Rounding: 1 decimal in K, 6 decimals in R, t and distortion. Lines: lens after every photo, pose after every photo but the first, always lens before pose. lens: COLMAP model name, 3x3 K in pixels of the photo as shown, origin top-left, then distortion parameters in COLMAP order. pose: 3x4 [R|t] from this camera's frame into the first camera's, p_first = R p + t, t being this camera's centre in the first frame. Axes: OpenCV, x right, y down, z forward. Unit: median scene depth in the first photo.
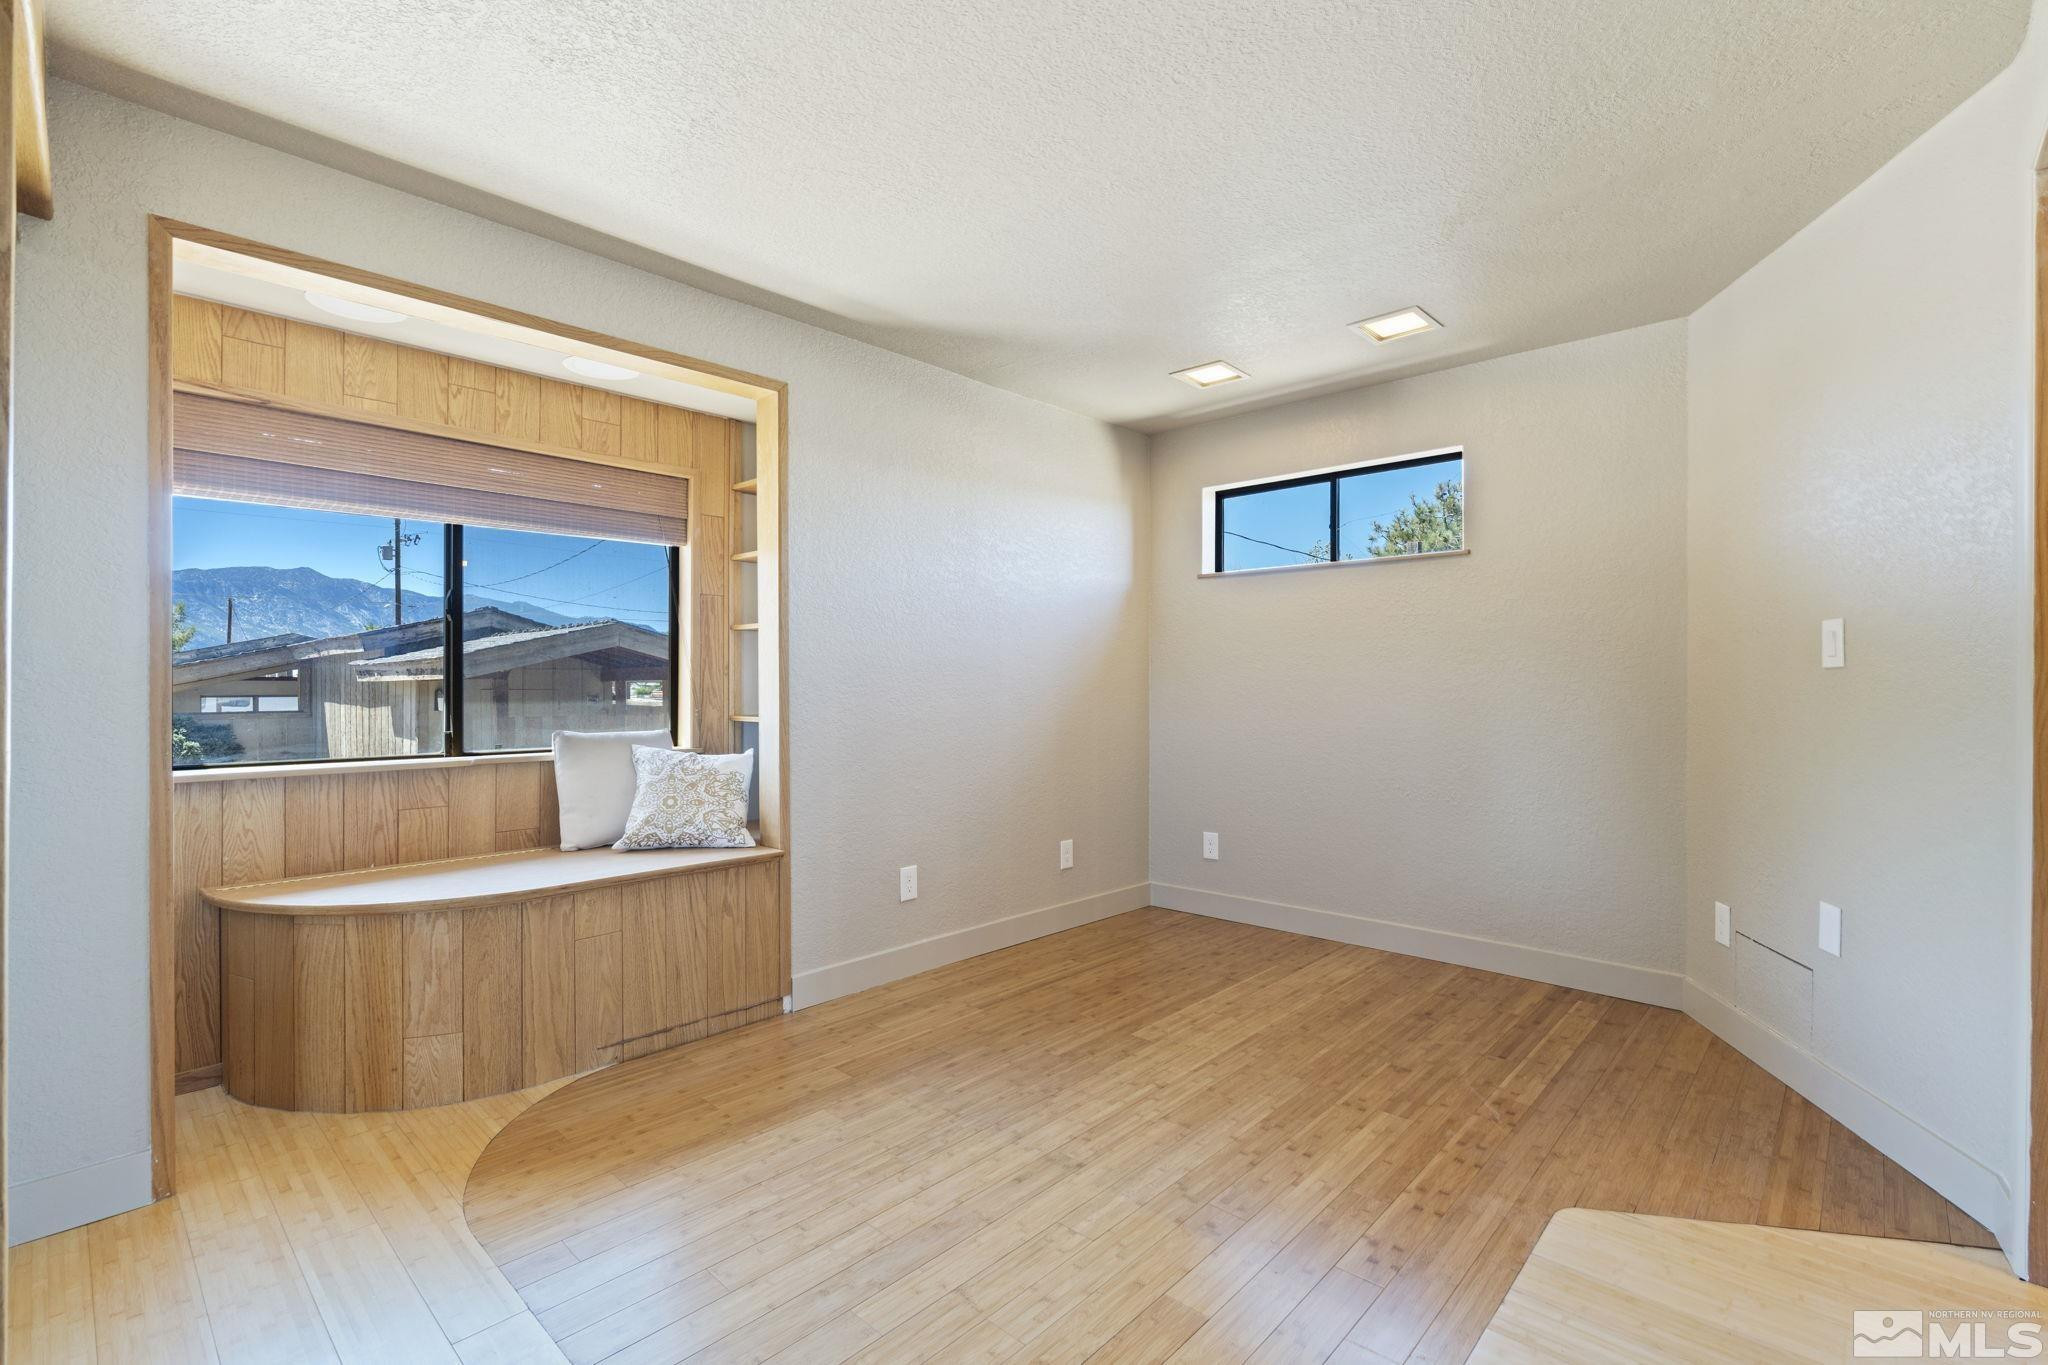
lens RADIAL K [[904.9, 0, 1016.5], [0, 904.9, 697.1], [0, 0, 1]] dist [-0.004442, 0.001238]
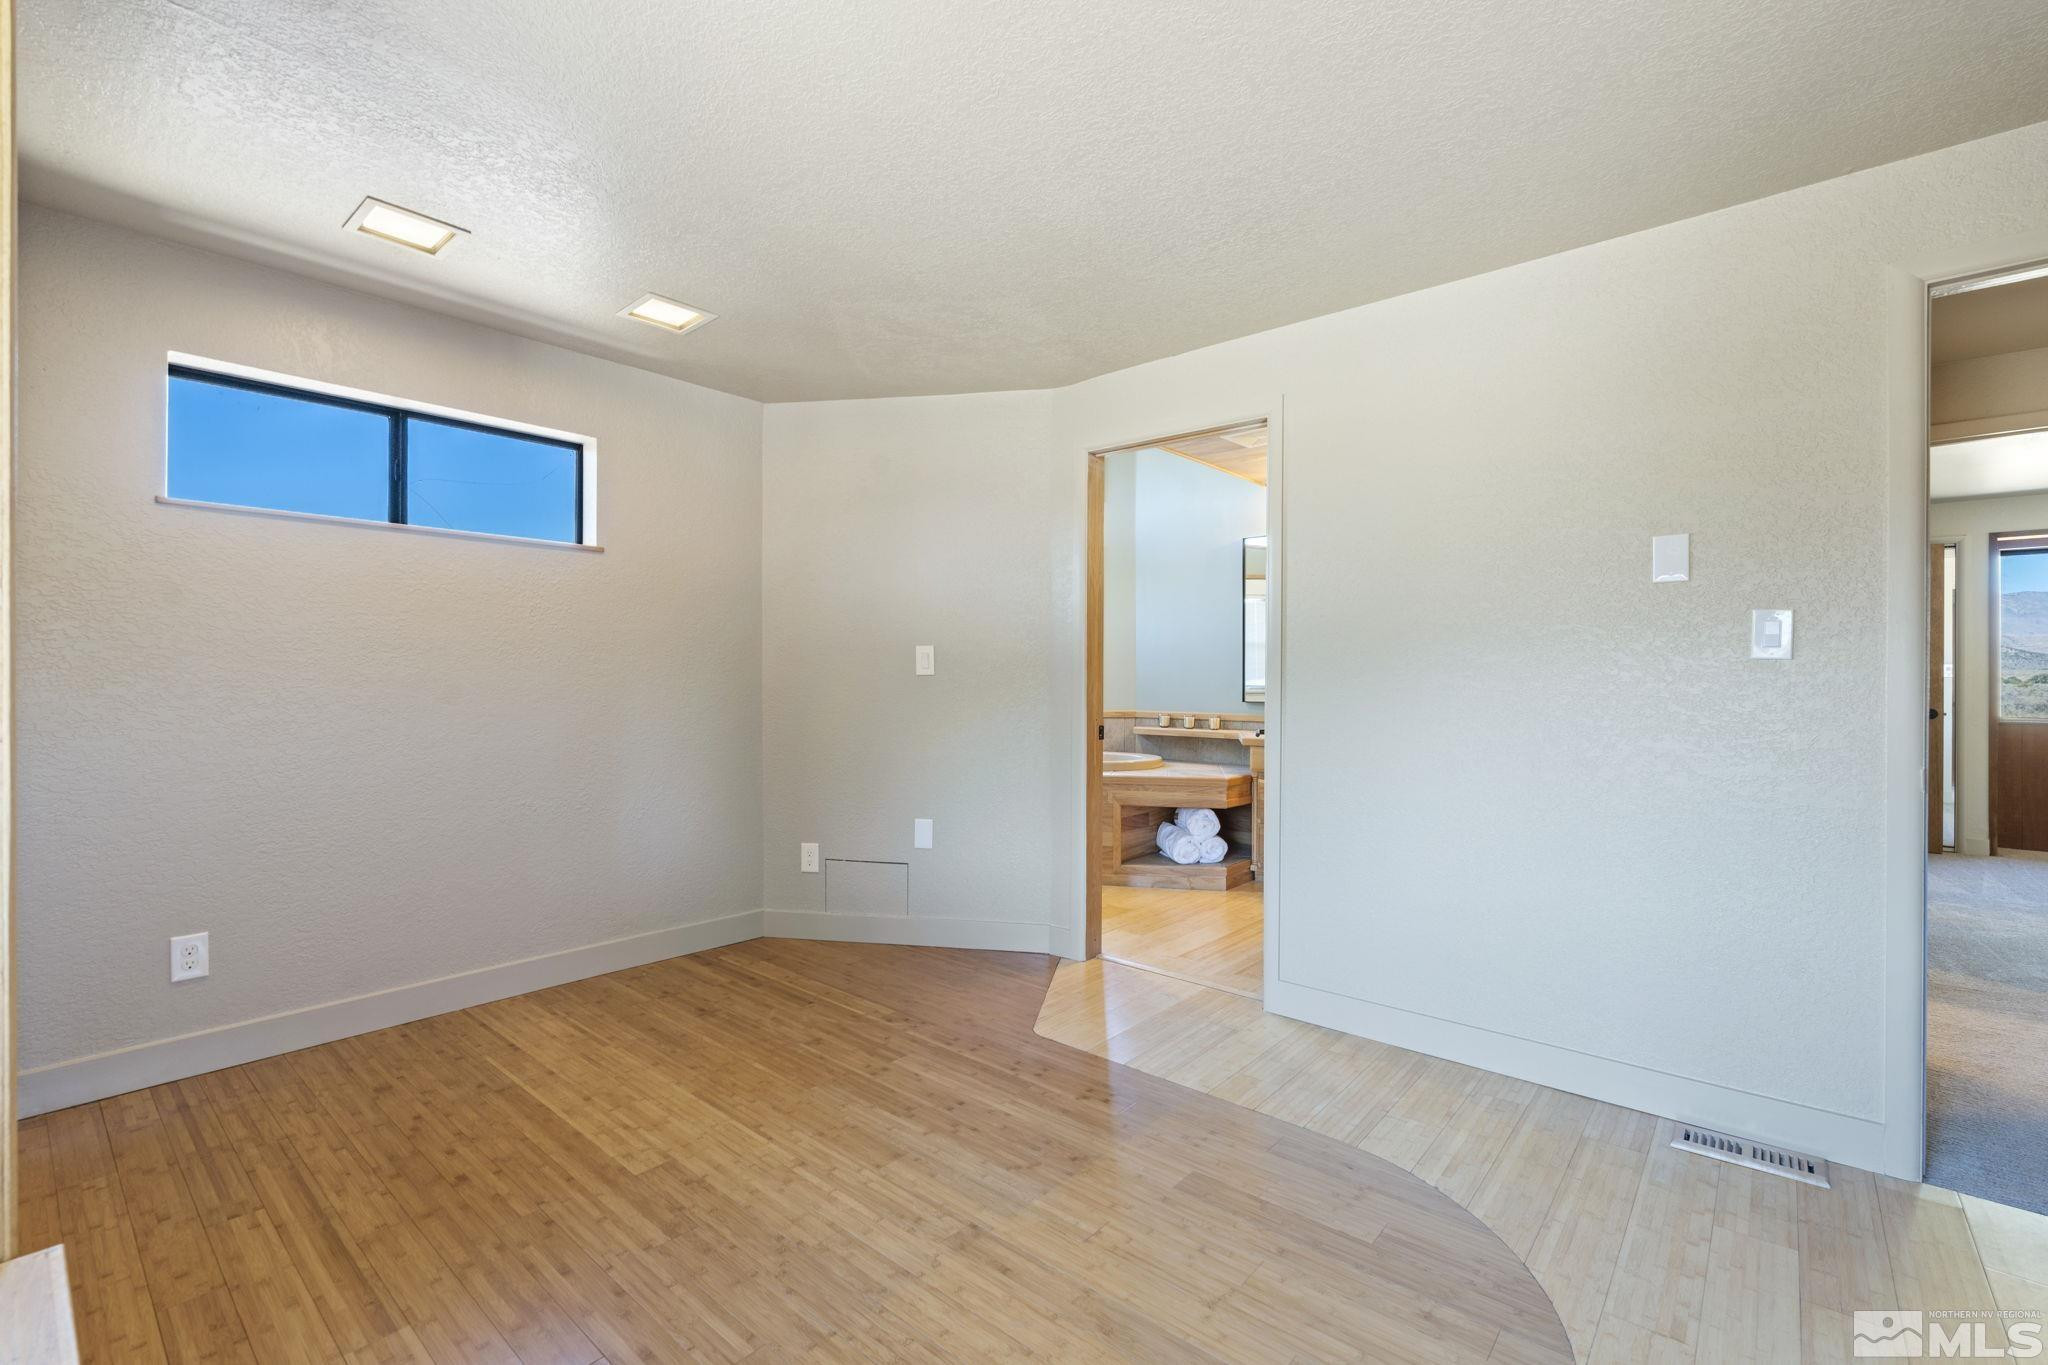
lens RADIAL K [[904.9, 0, 1015.6], [0, 904.9, 682.1], [0, 0, 1]] dist [-0.004442, 0.001238]
pose [[-0.041192, -0.002230, 0.999149, -0.595718], [0.012129, 0.999923, 0.002732, -0.017381], [-0.999078, 0.012231, -0.041162, 0.712473]]
